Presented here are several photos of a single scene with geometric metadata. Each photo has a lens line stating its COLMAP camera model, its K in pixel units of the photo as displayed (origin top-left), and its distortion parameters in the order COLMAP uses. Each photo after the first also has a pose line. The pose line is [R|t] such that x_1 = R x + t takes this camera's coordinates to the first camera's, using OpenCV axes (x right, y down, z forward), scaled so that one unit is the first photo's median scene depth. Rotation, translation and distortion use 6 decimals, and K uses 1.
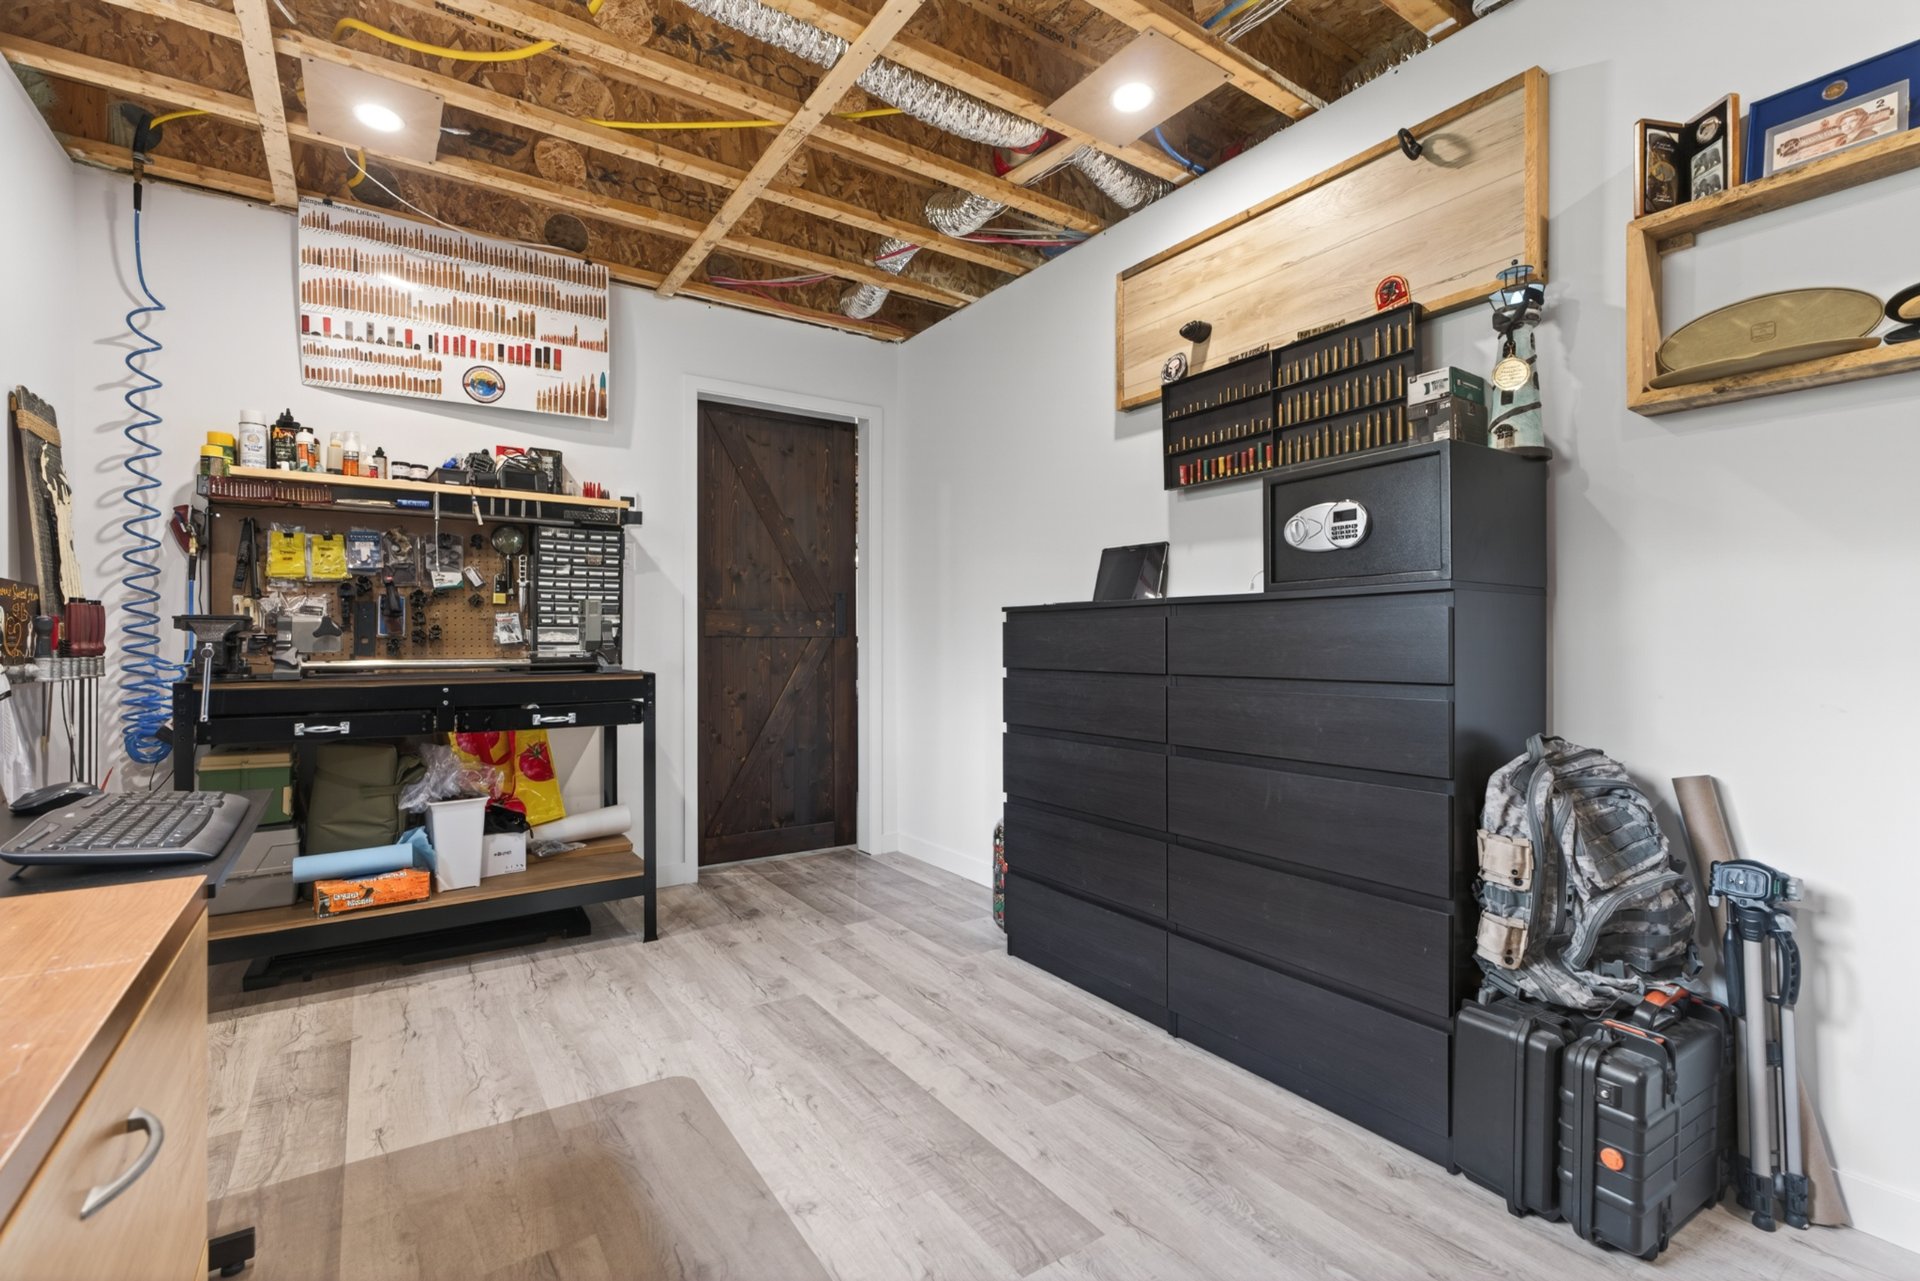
lens RADIAL K [[860.0, 0, 964.3], [0, 860.0, 639.1], [0, 0, 1]] dist [0.001061, -0.000049]
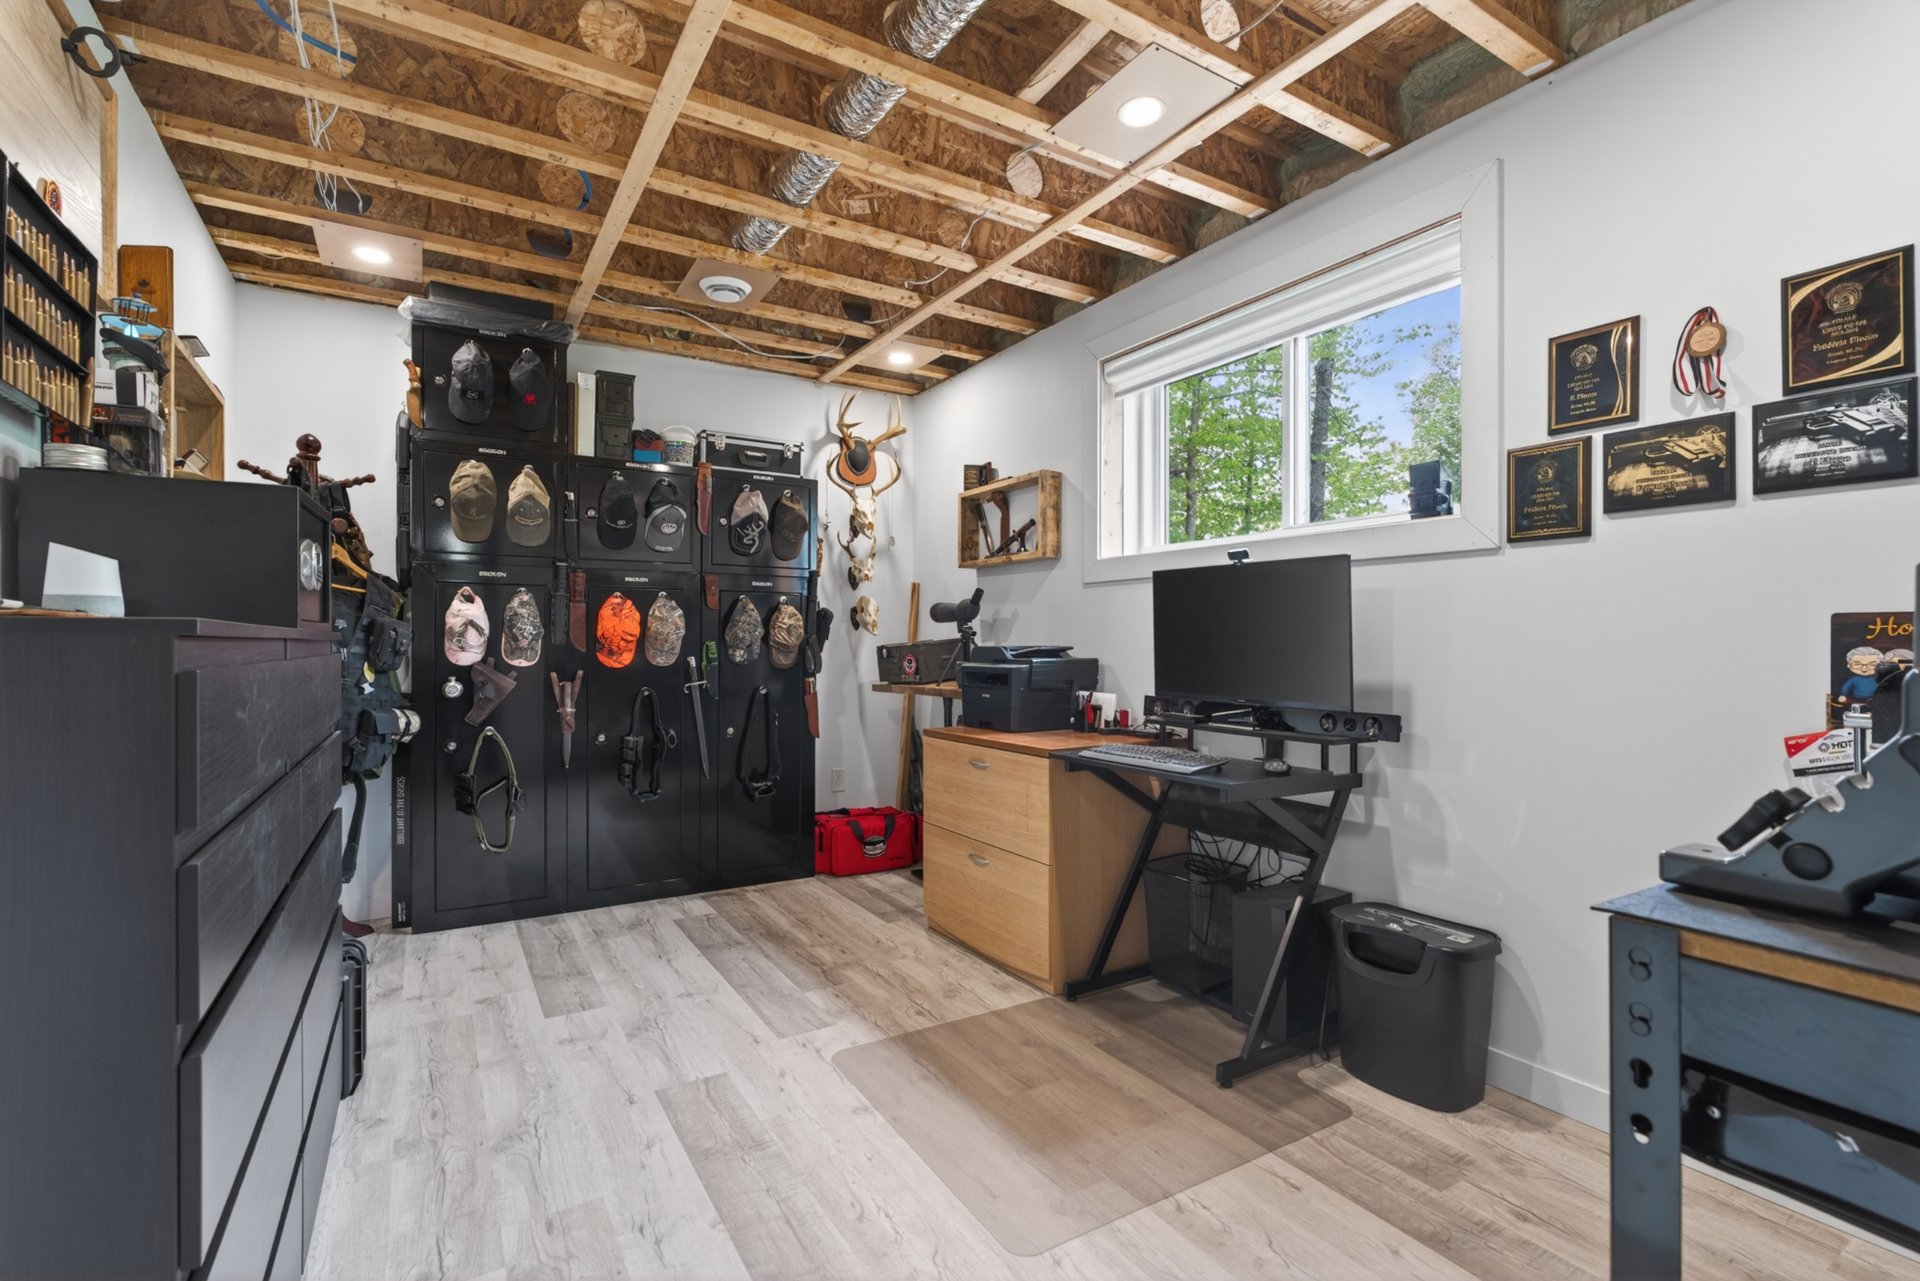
lens RADIAL K [[860.0, 0, 960.6], [0, 860.0, 649.8], [0, 0, 1]] dist [0.001061, -0.000049]
pose [[-0.999094, 0.000093, 0.042565, -0.360866], [-0.000132, 0.999986, -0.005280, -0.037088], [-0.042565, -0.005280, -0.999080, 2.115035]]
